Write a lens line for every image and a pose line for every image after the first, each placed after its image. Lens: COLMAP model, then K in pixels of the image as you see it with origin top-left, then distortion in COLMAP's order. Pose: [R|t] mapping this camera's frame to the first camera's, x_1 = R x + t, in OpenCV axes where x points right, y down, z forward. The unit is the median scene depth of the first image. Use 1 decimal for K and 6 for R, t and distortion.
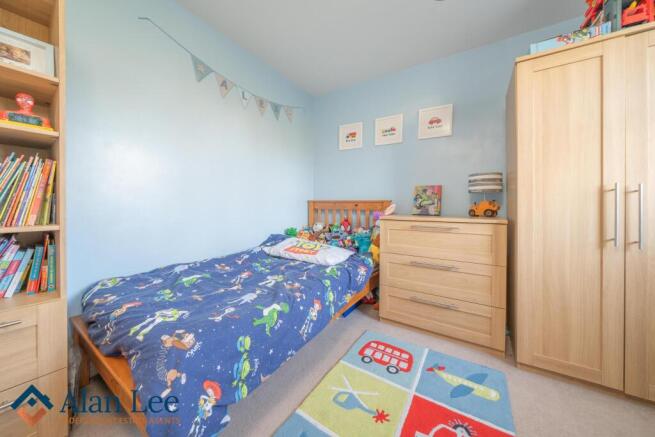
lens RADIAL K [[227.8, 0, 327.3], [0, 227.8, 206.3], [0, 0, 1]] dist [-0.000032, 0.000016]
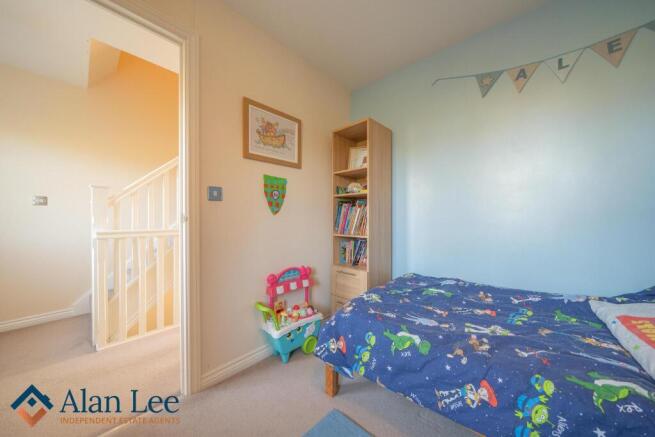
lens RADIAL K [[227.8, 0, 329.1], [0, 227.8, 221.5], [0, 0, 1]] dist [-0.000032, 0.000016]
pose [[-0.152271, 0.000829, -0.988338, 0.692600], [-0.000432, 0.999999, 0.000905, -0.035862], [0.988339, 0.000565, -0.152271, 0.730585]]
